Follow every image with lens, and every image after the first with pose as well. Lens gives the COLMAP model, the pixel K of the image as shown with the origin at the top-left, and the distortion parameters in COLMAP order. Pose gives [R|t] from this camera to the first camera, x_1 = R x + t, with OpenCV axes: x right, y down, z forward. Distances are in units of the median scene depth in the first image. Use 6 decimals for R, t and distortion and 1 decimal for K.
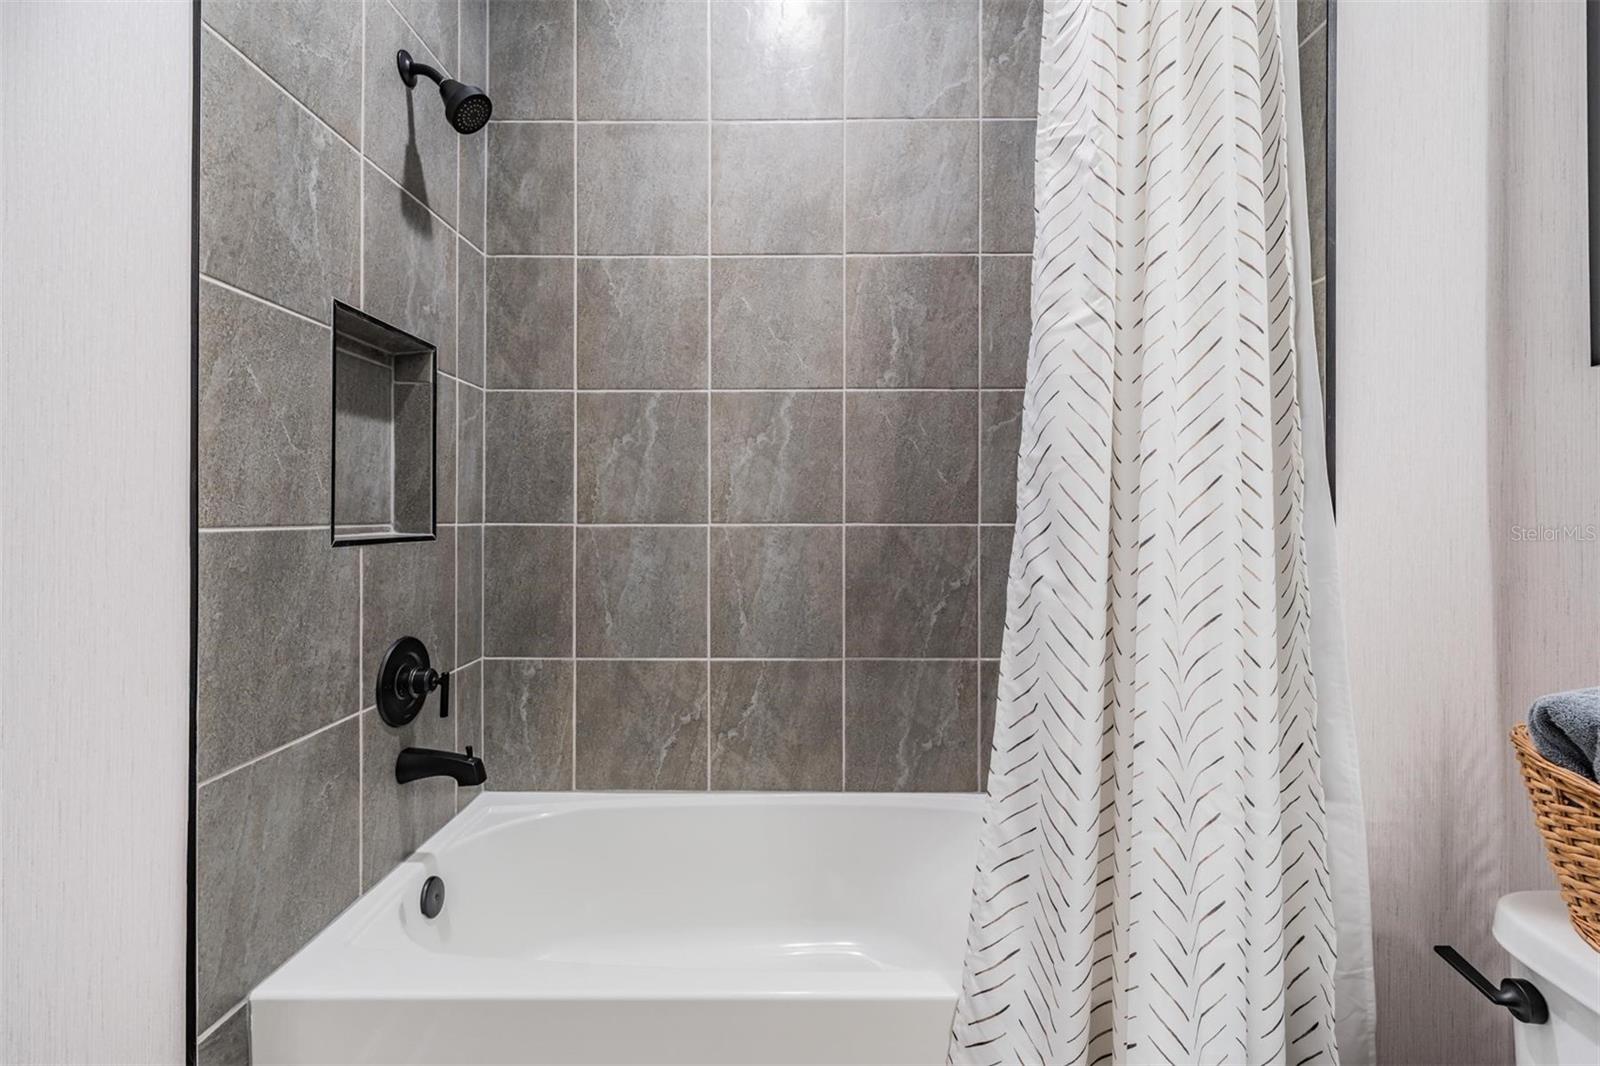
lens RADIAL K [[680.4, 0, 798.1], [0, 680.4, 514.9], [0, 0, 1]] dist [0.001002, -0.000910]
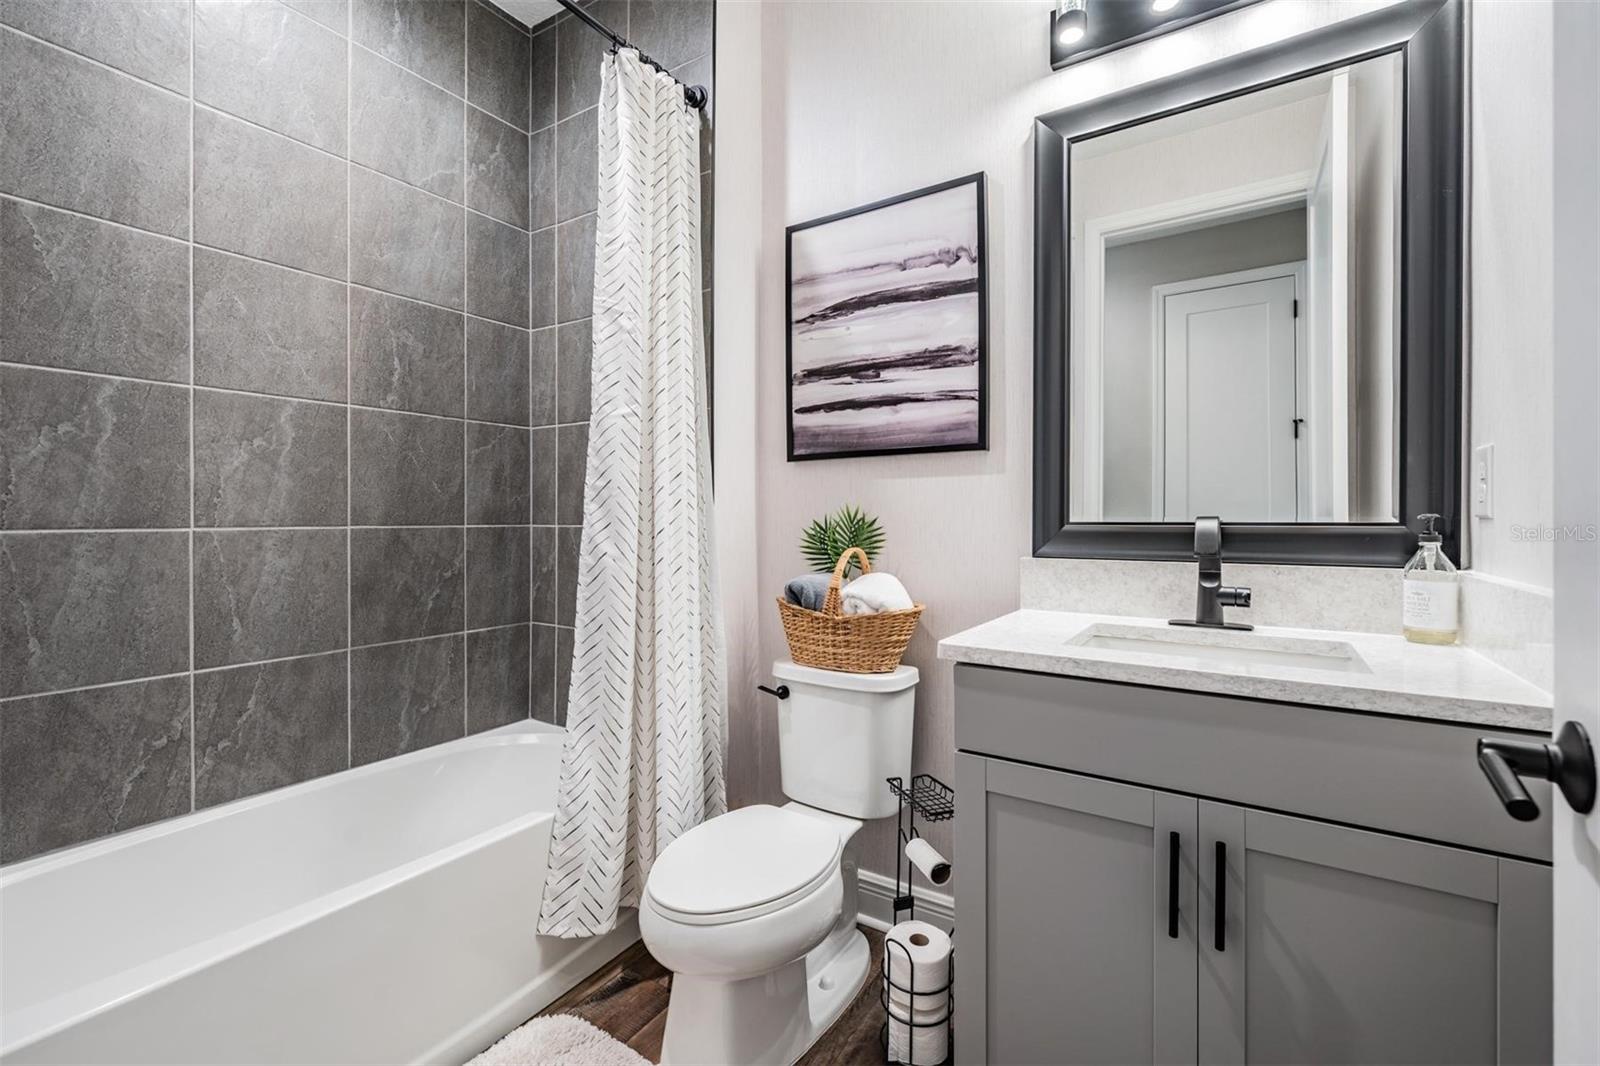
lens RADIAL K [[680.4, 0, 798.1], [0, 680.4, 514.9], [0, 0, 1]] dist [0.001002, -0.000910]
pose [[0.543957, 0.003619, 0.839105, -0.464506], [0.000718, 0.999988, -0.004779, -0.000093], [-0.839113, 0.003202, 0.543948, -0.213925]]
